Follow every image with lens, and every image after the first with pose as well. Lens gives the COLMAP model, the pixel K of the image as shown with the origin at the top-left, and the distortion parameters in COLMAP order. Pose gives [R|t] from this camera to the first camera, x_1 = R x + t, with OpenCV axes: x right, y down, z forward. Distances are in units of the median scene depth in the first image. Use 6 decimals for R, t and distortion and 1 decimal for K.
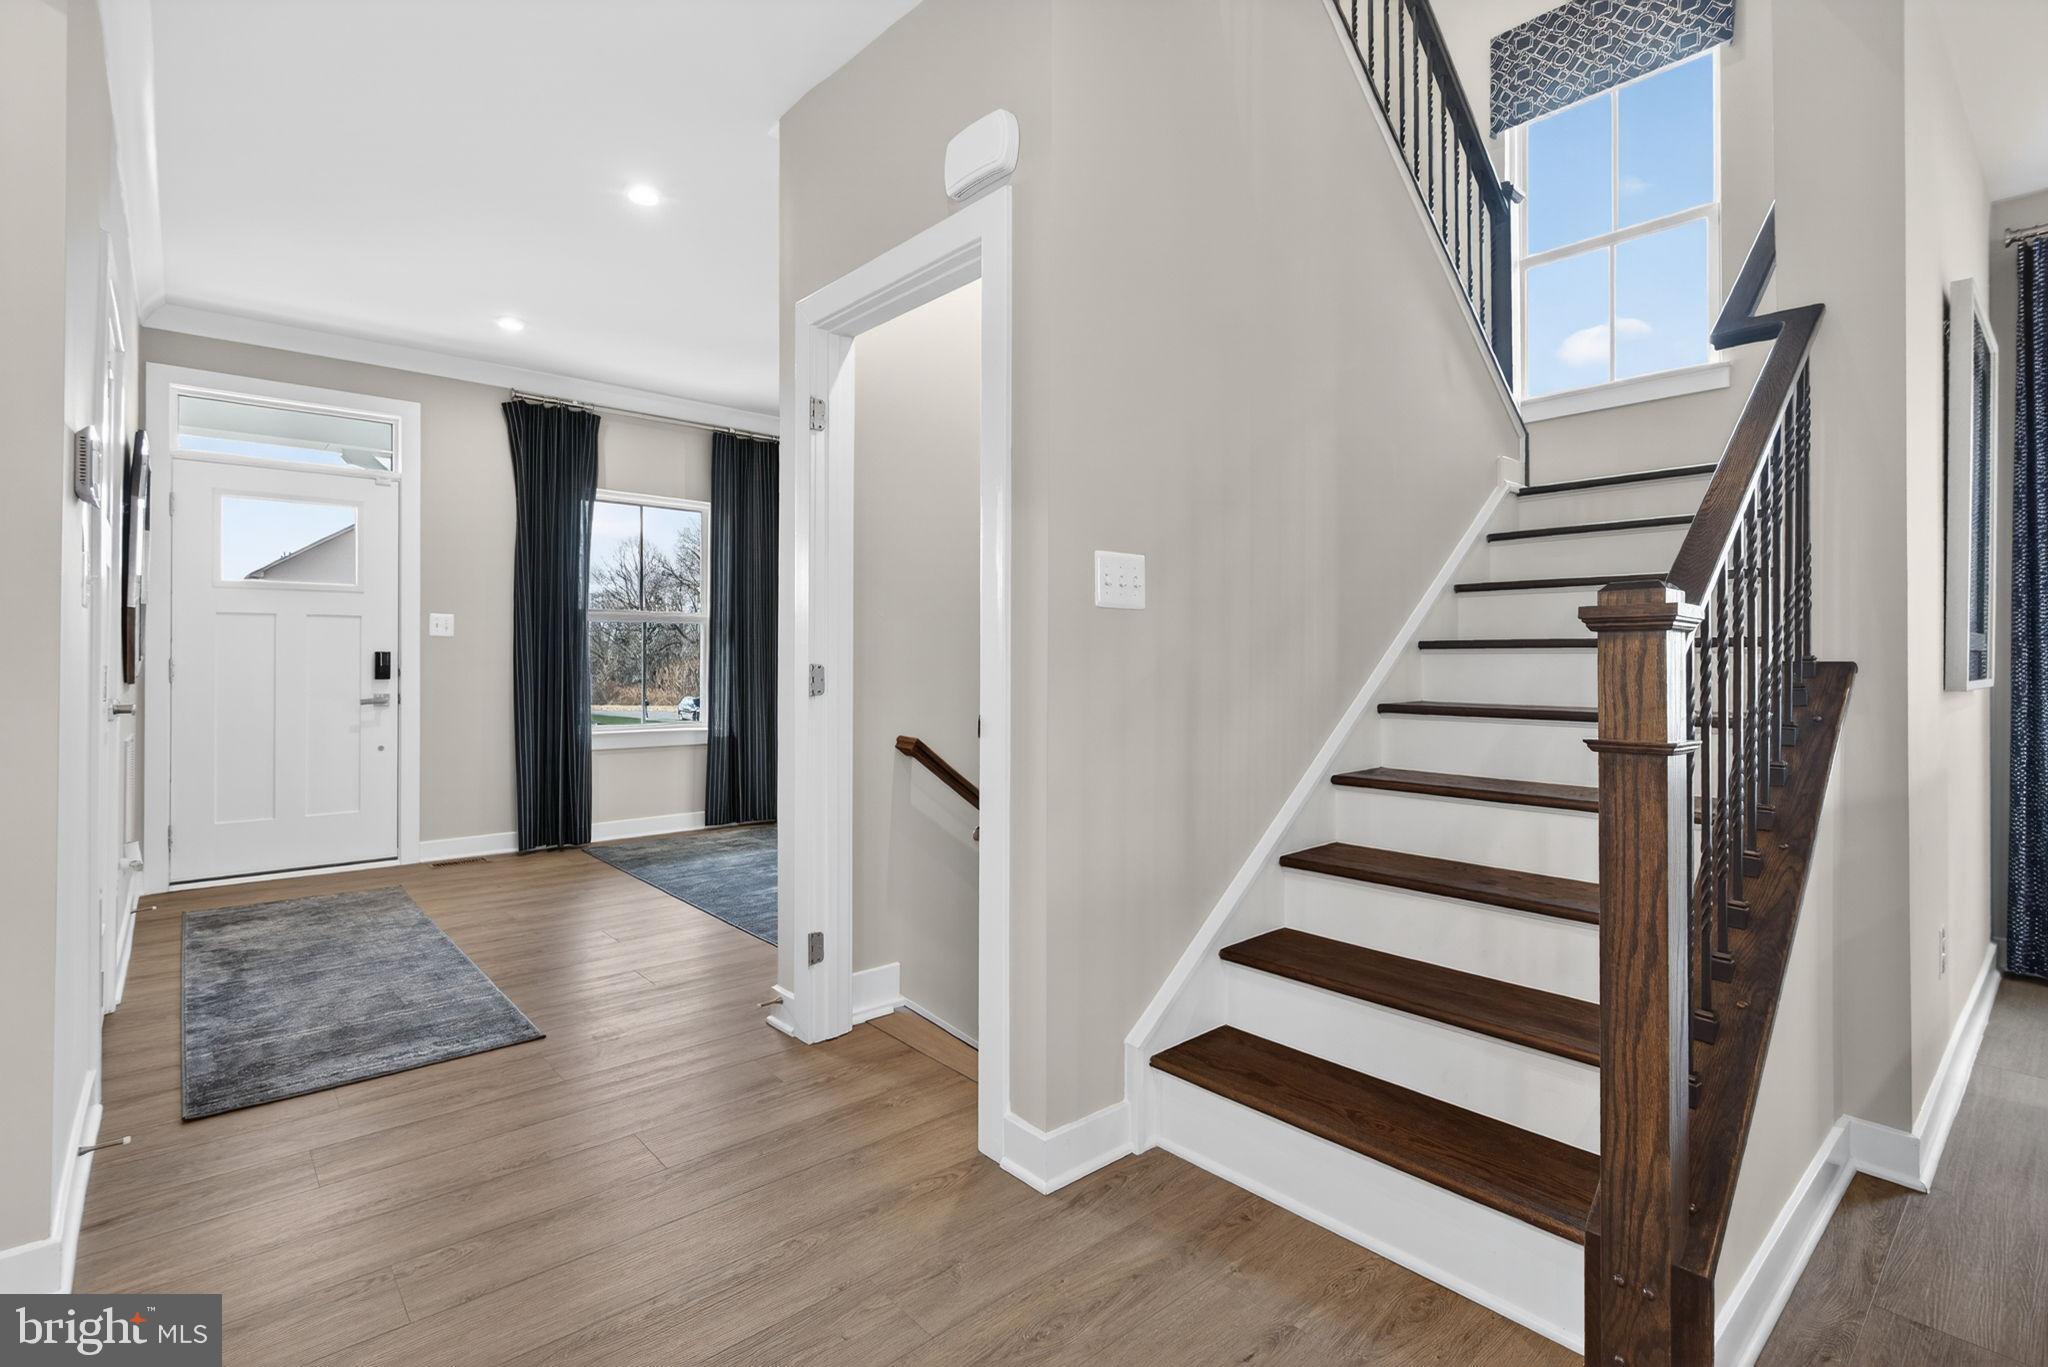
lens RADIAL K [[923.3, 0, 1023.9], [0, 923.3, 671.7], [0, 0, 1]] dist [-0.002032, -0.000875]
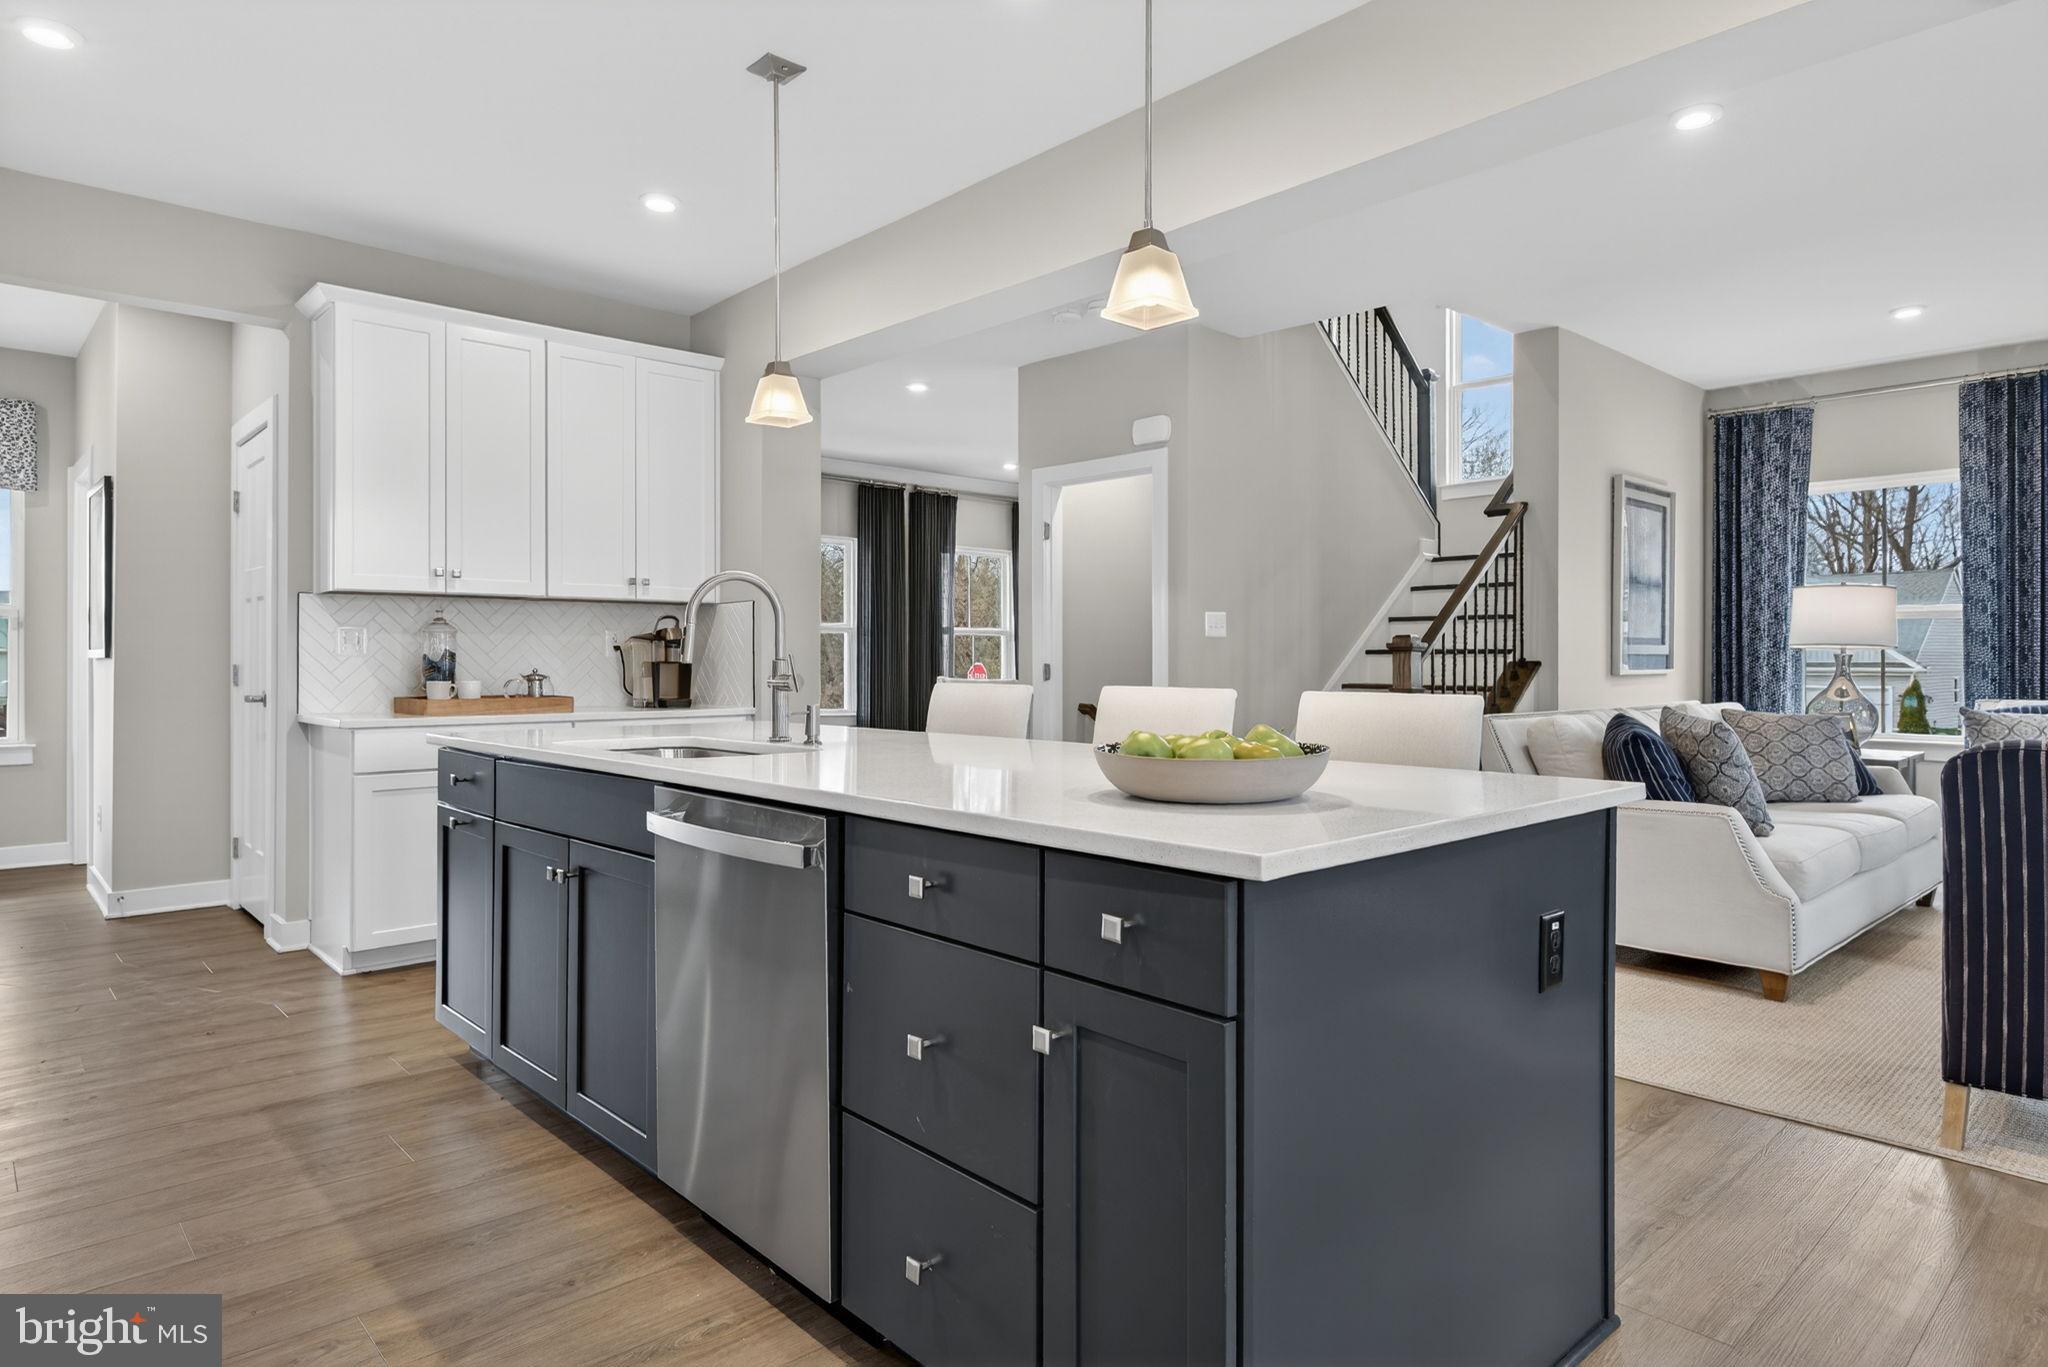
lens RADIAL K [[1248.8, 0, 1024.0], [0, 1248.8, 683.5], [0, 0, 1]] dist [-0.001149, -0.000440]
pose [[0.998922, -0.002270, 0.046369, -0.374110], [0.002003, 0.999981, 0.005801, 0.018359], [-0.046381, -0.005702, 0.998908, -1.491458]]
